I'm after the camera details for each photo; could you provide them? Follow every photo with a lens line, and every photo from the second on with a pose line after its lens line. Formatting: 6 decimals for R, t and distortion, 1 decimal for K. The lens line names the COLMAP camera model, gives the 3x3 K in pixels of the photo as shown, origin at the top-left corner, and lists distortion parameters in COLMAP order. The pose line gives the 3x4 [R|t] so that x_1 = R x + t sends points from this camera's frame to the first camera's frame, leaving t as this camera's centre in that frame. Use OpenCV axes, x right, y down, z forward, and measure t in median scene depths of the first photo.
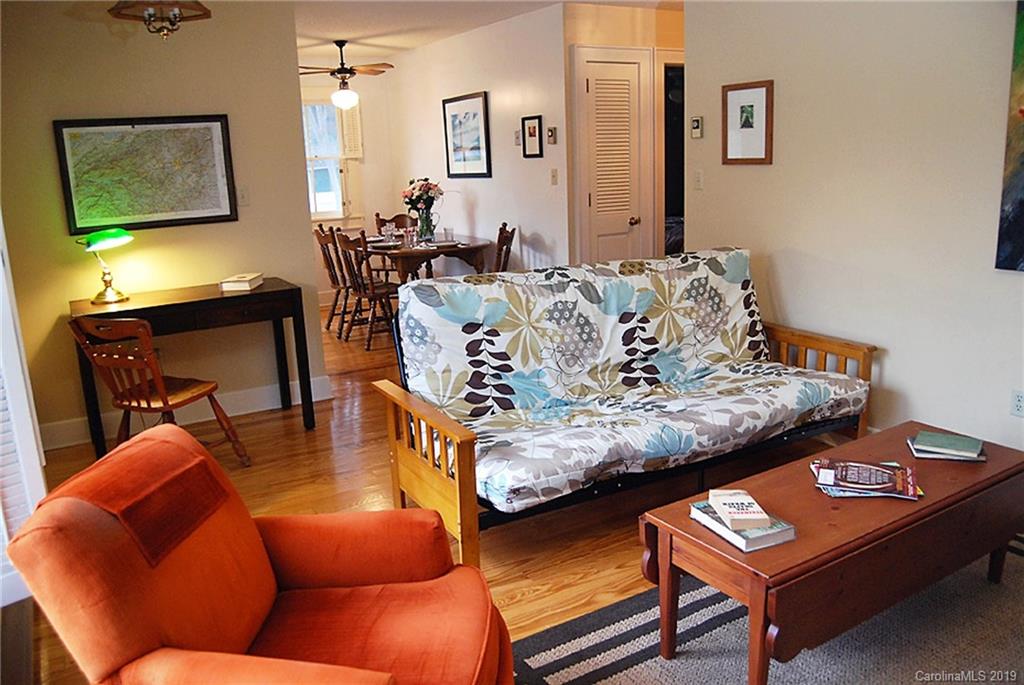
lens RADIAL K [[804.1, 0, 505.7], [0, 804.1, 343.8], [0, 0, 1]] dist [-0.082103, 0.005582]
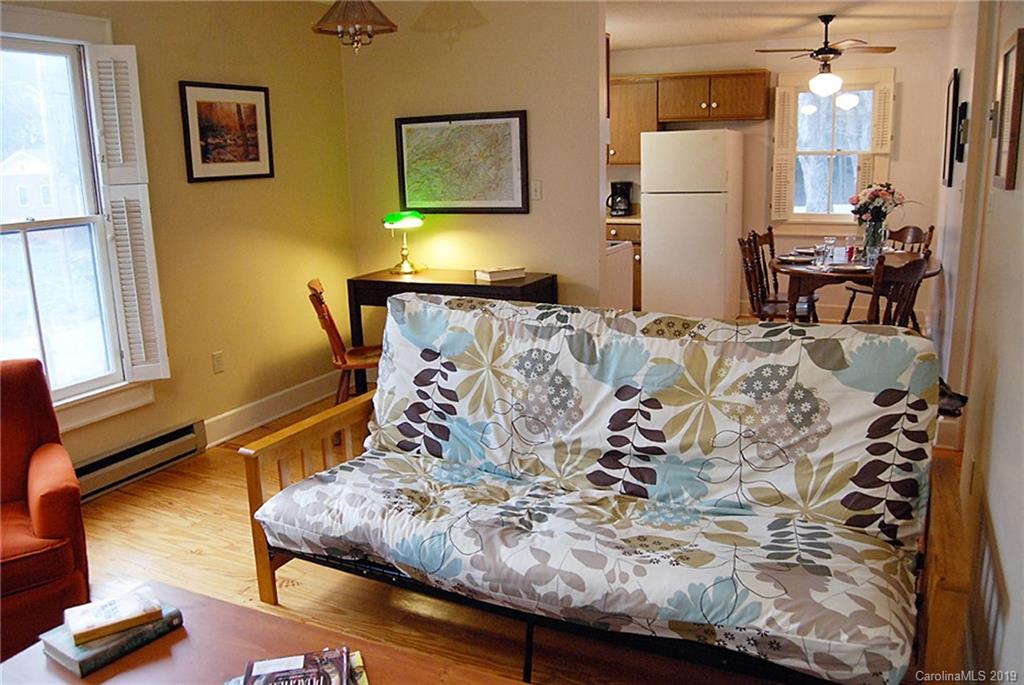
lens RADIAL K [[804.1, 0, 505.7], [0, 804.1, 343.8], [0, 0, 1]] dist [-0.082103, 0.005582]
pose [[0.563502, 0.207474, -0.799637, 0.636542], [-0.189313, 0.974622, 0.119467, -0.136984], [0.804131, 0.084062, 0.588479, 0.476474]]
